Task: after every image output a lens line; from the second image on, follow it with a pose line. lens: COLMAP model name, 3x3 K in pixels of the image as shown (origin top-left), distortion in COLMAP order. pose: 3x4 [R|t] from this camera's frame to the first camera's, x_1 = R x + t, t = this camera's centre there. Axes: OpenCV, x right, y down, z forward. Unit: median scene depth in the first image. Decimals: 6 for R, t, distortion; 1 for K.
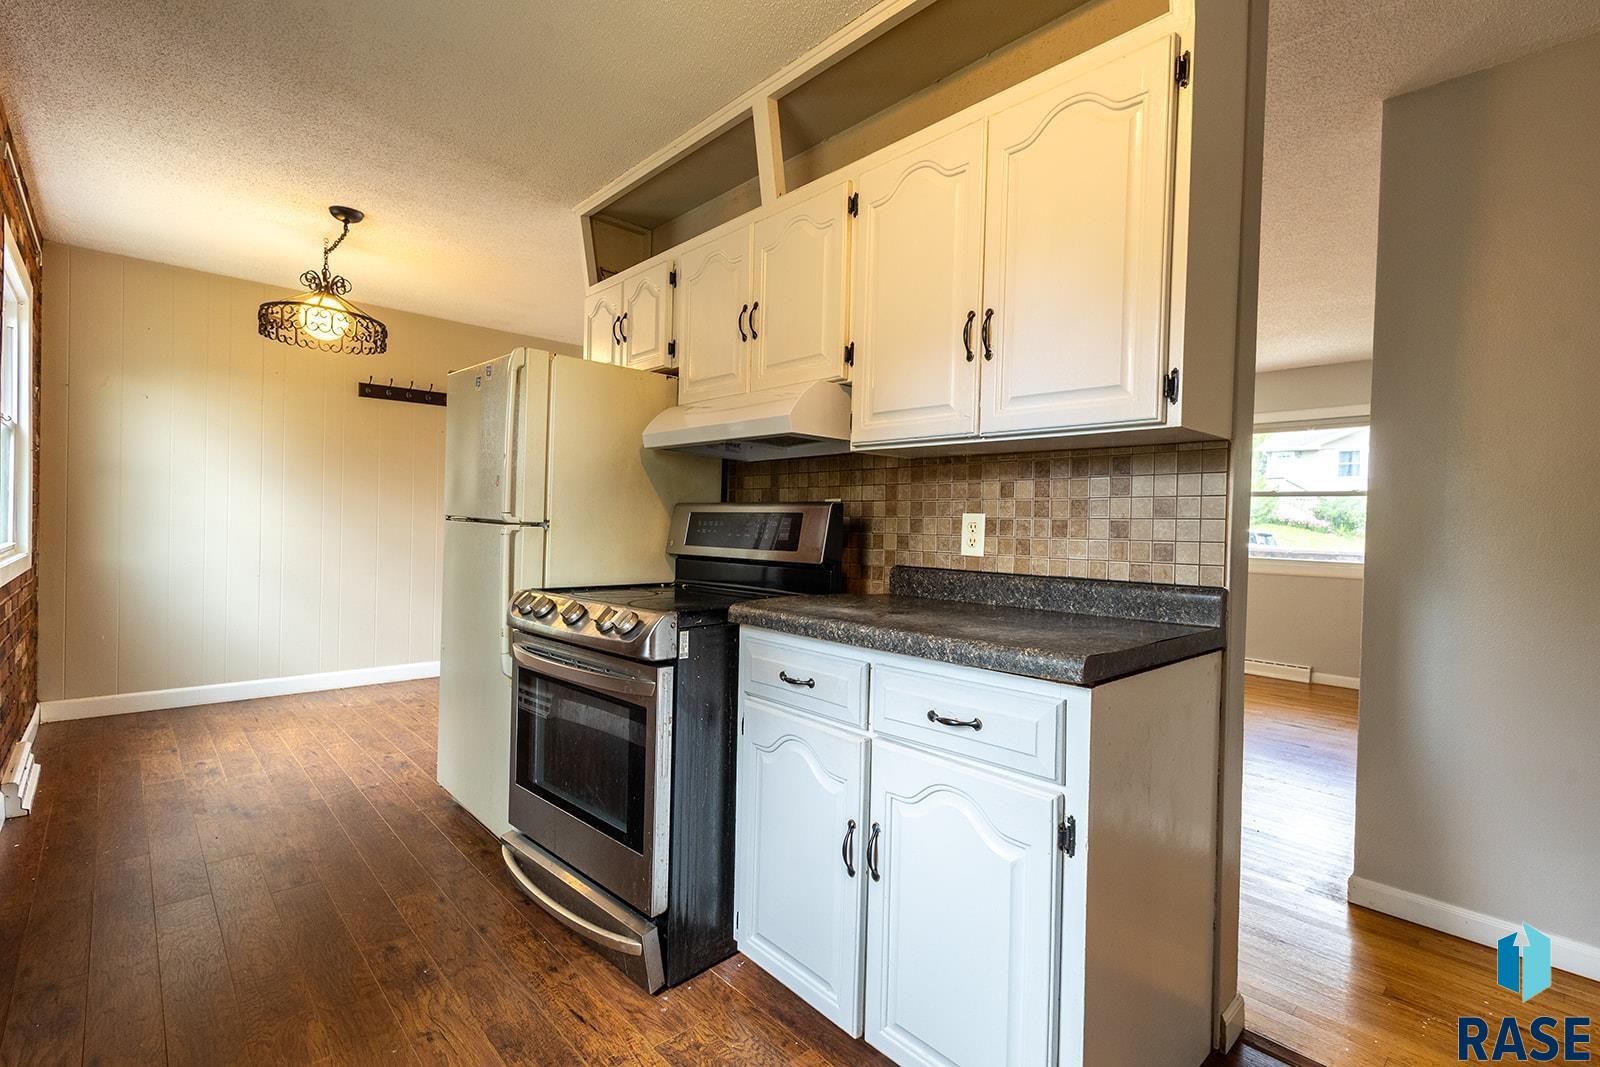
lens RADIAL K [[730.2, 0, 802.6], [0, 730.2, 532.6], [0, 0, 1]] dist [0.011409, -0.004693]
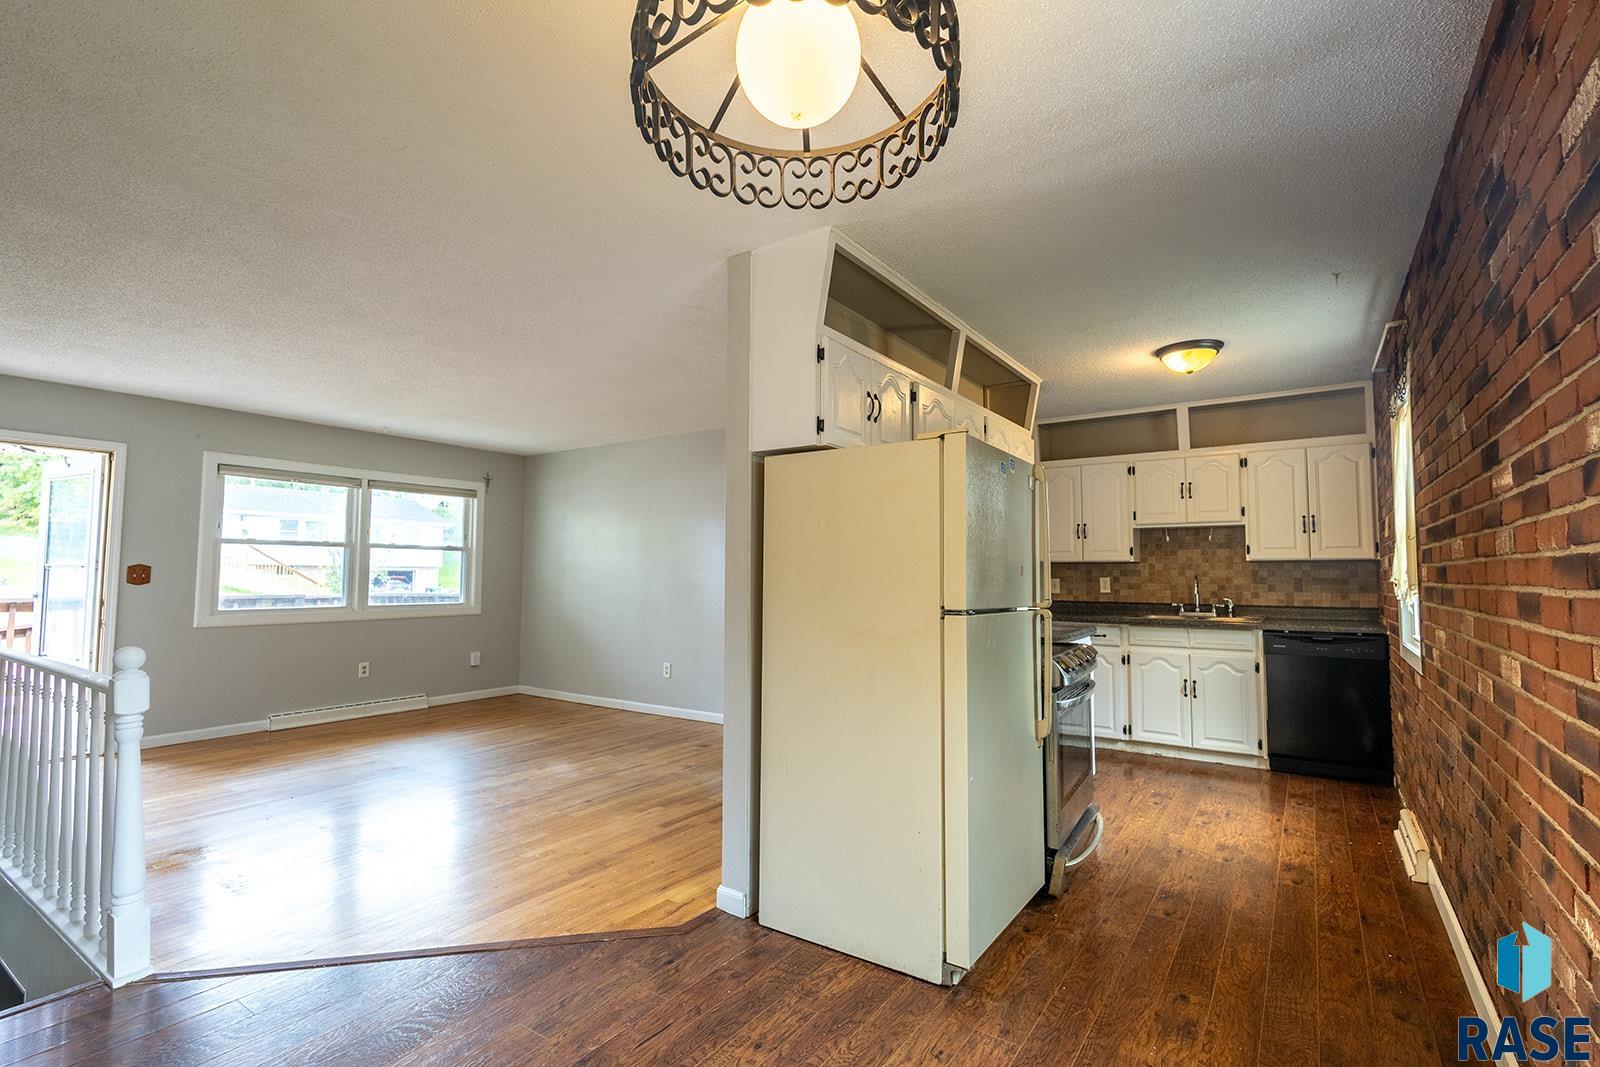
lens RADIAL K [[730.2, 0, 801.3], [0, 730.2, 532.2], [0, 0, 1]] dist [0.011409, -0.004693]
pose [[-0.215267, 0.029894, 0.976097, -1.525893], [0.001936, 0.999542, -0.030185, -0.104341], [-0.976553, -0.004608, -0.215227, 1.685418]]
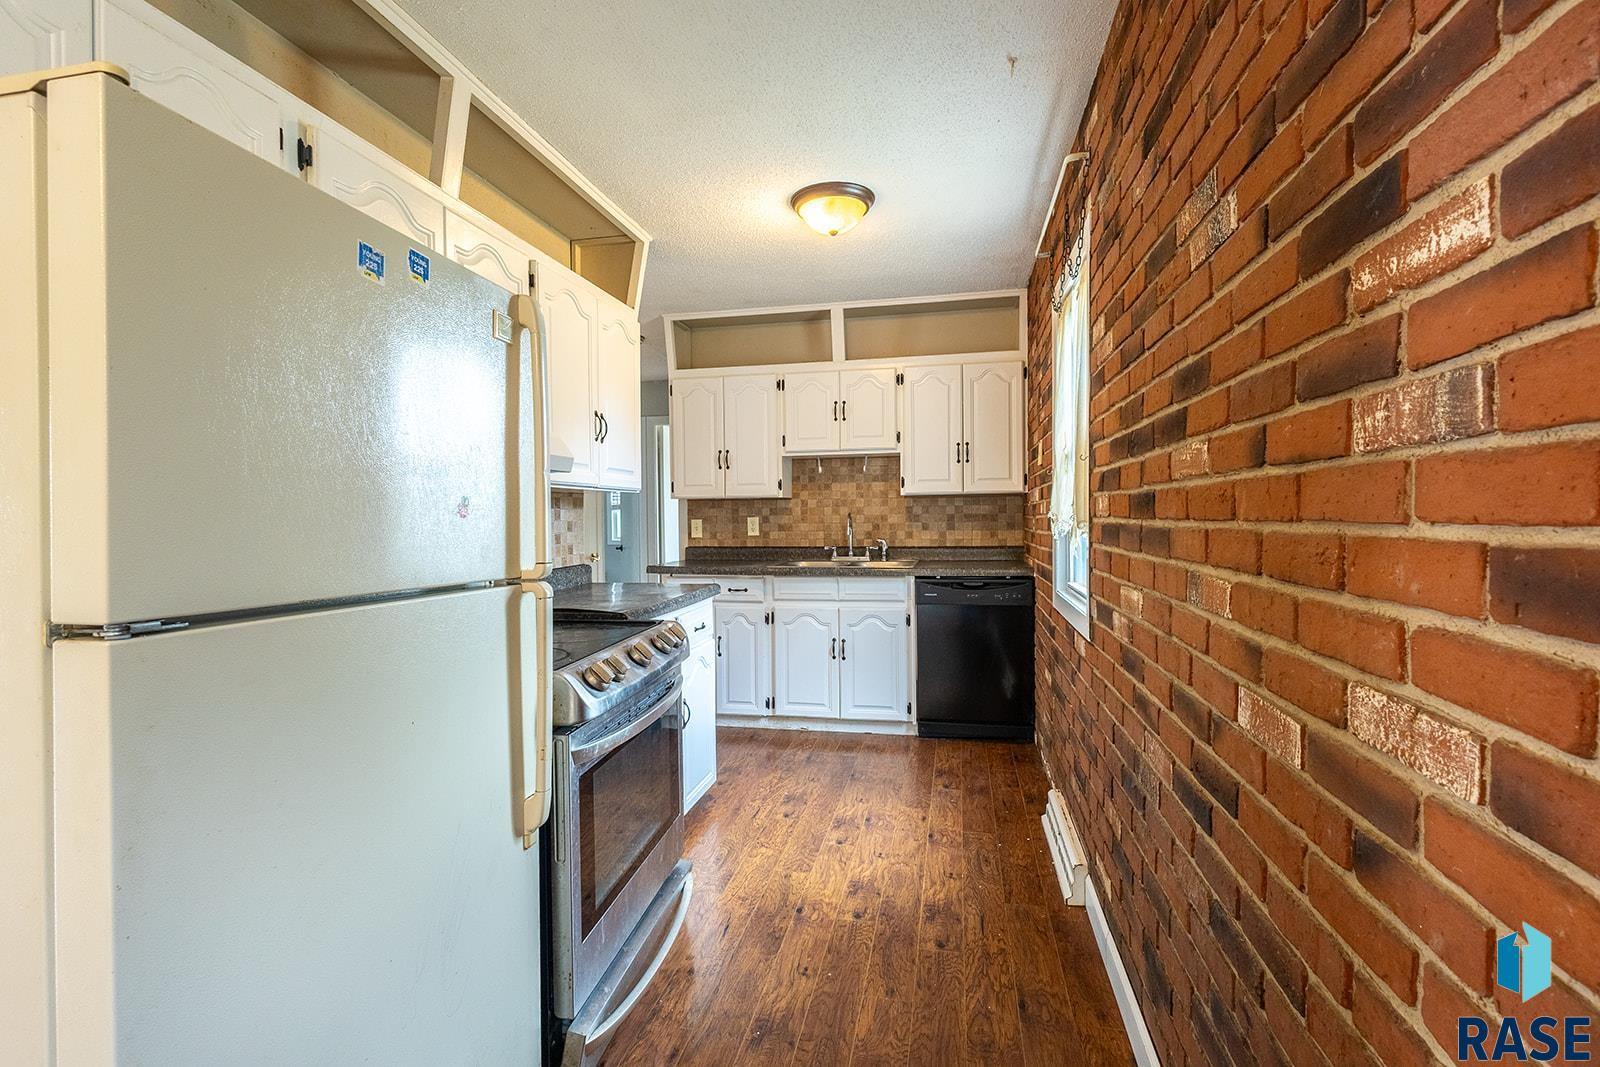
lens RADIAL K [[730.2, 0, 802.7], [0, 730.2, 527.5], [0, 0, 1]] dist [0.011409, -0.004693]
pose [[-0.577012, -0.033795, 0.816036, -1.053367], [0.004528, 0.998996, 0.044573, -0.084502], [-0.816723, 0.029414, -0.576280, 1.196478]]
